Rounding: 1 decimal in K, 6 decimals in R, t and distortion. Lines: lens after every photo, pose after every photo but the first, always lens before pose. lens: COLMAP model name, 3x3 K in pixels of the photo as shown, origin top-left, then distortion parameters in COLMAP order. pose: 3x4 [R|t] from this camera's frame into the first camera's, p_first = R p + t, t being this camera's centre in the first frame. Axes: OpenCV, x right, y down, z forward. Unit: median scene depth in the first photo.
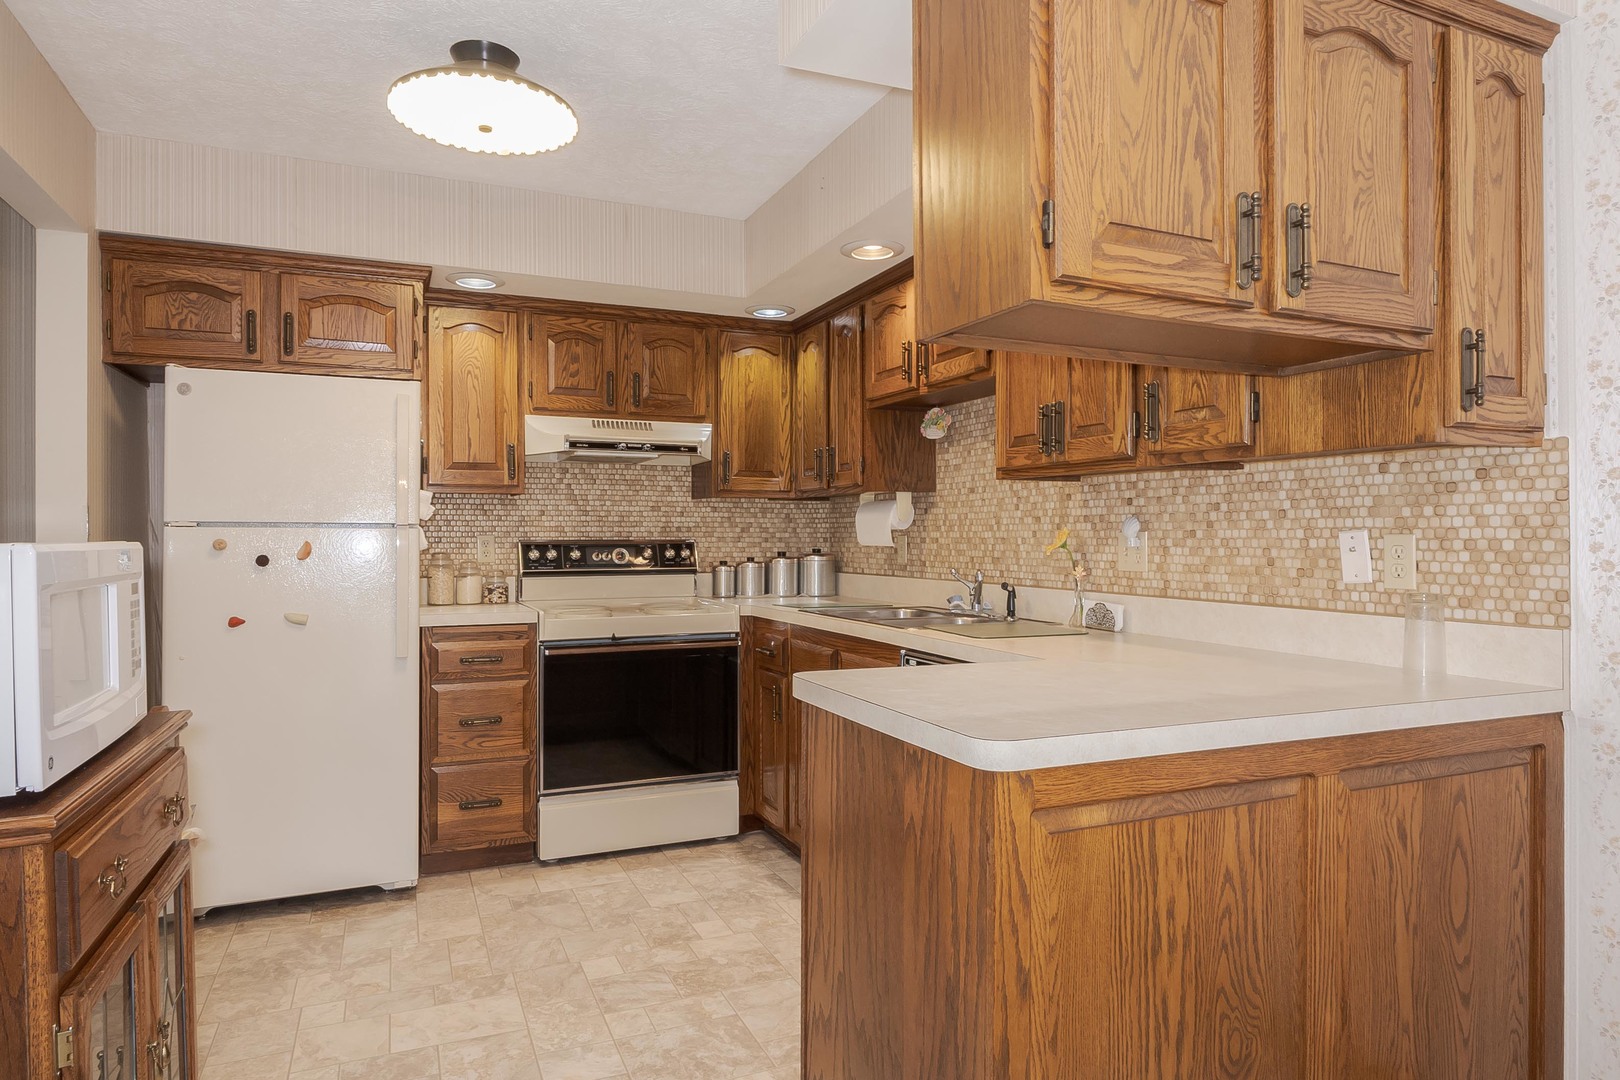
lens RADIAL K [[953.4, 0, 779.5], [0, 953.4, 534.9], [0, 0, 1]] dist [-0.000576, -0.012184]
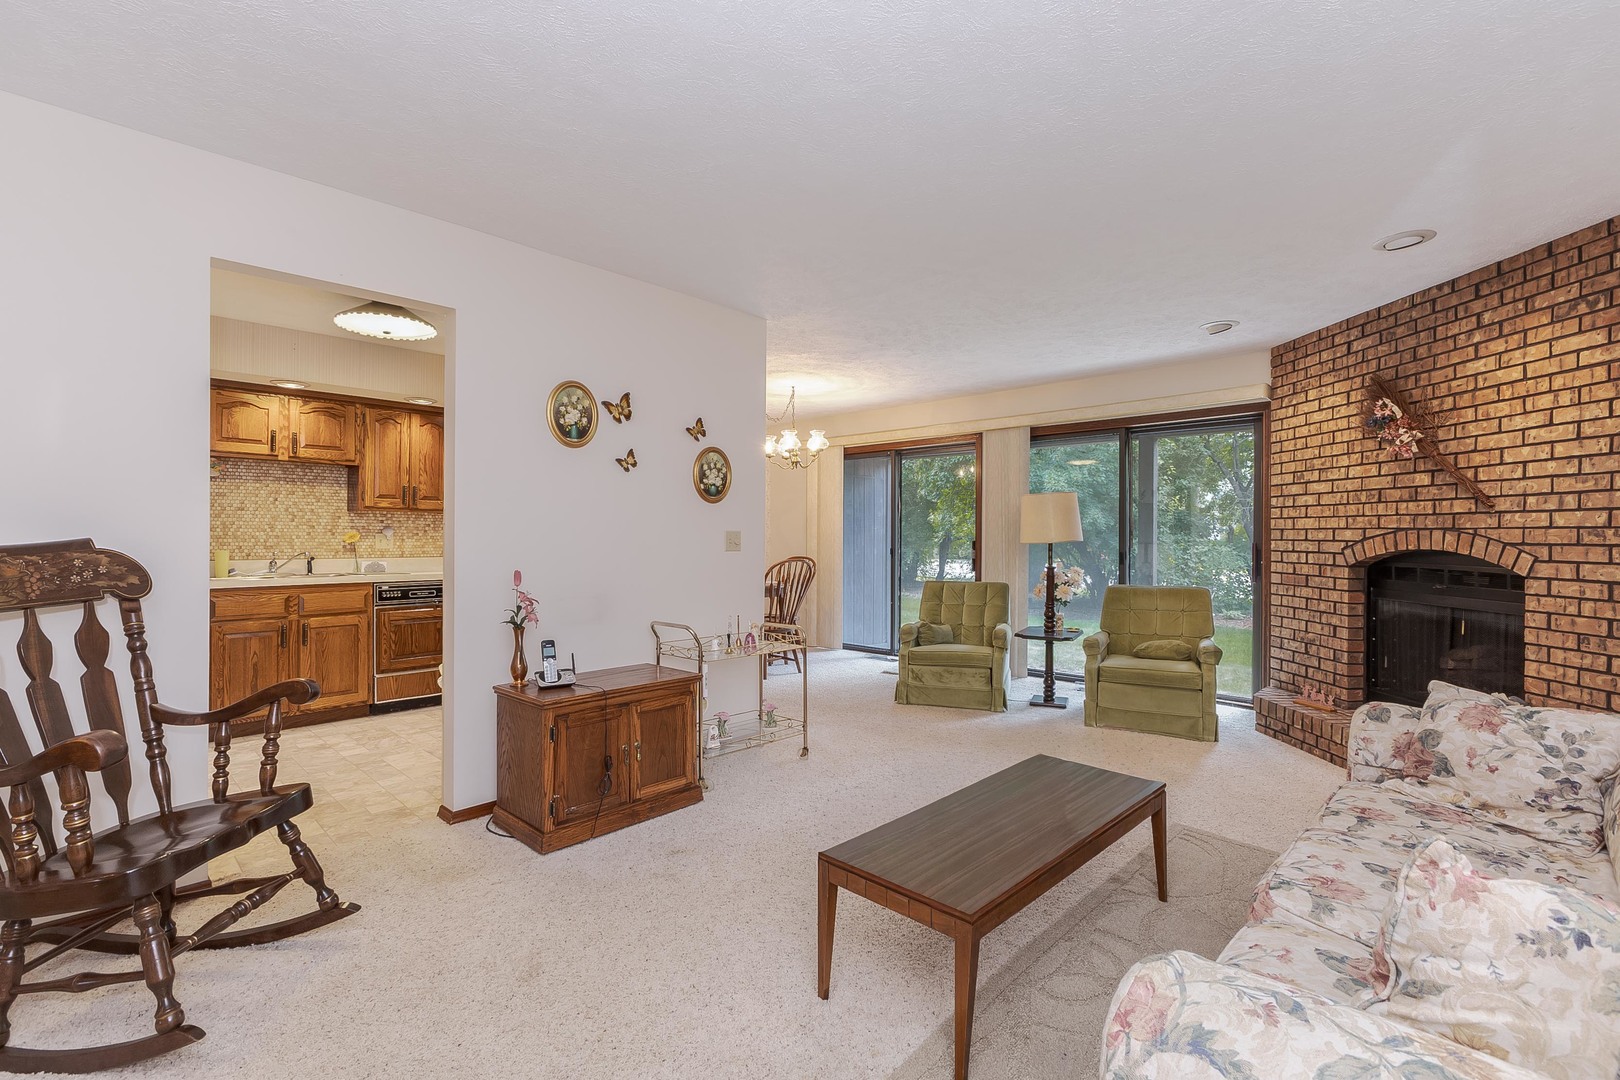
lens RADIAL K [[717.3, 0, 815.8], [0, 717.3, 533.7], [0, 0, 1]] dist [-0.000264, -0.000737]
pose [[-0.406022, 0.004521, 0.913852, -2.024069], [-0.005219, 0.999960, -0.007266, 0.006106], [-0.913848, -0.007720, -0.405983, 0.773898]]
